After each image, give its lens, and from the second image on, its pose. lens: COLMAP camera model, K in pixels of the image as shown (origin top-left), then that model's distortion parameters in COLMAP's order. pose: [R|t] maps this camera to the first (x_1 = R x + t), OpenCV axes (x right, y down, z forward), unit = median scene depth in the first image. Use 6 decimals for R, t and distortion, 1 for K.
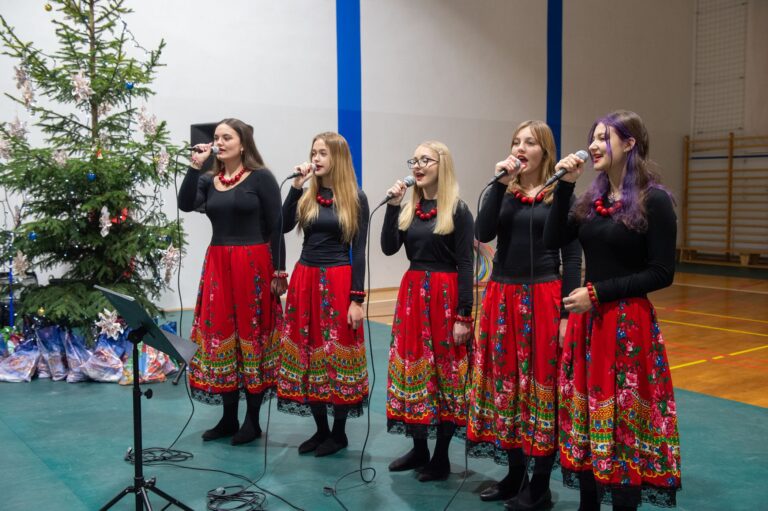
lens RADIAL K [[787.0, 0, 383.4], [0, 787.0, 249.5], [0, 0, 1]] dist [0.023484, 0.000000]
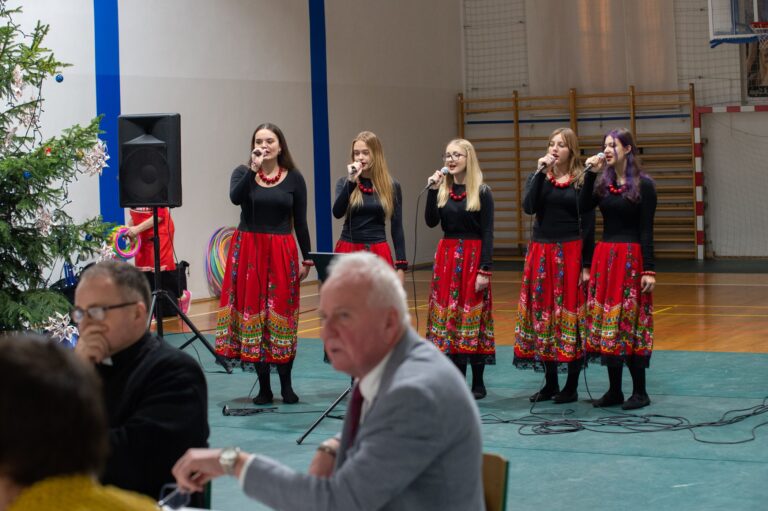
lens RADIAL K [[1532.0, 0, 382.2], [0, 1532.0, 257.6], [0, 0, 1]] dist [-0.354475, 0.000000]
pose [[0.919008, -0.042961, 0.391892, -1.044511], [0.047584, 0.998865, -0.002087, 0.053725], [-0.391357, 0.020566, 0.920009, -1.246861]]
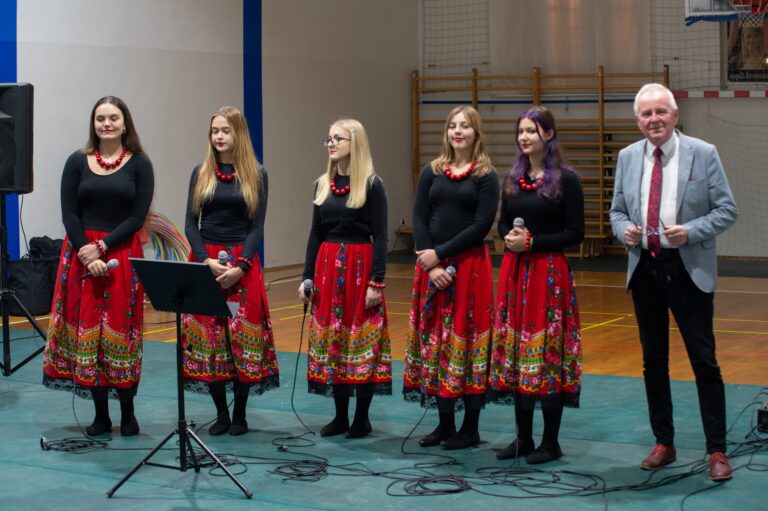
lens RADIAL K [[1532.0, 0, 386.0], [0, 1532.0, 258.1], [0, 0, 1]] dist [-0.354475, 0.000000]
pose [[0.917714, -0.026738, 0.396341, -0.702276], [0.024092, 0.999642, 0.011654, 0.024348], [-0.396511, -0.001146, 0.918029, -0.900244]]
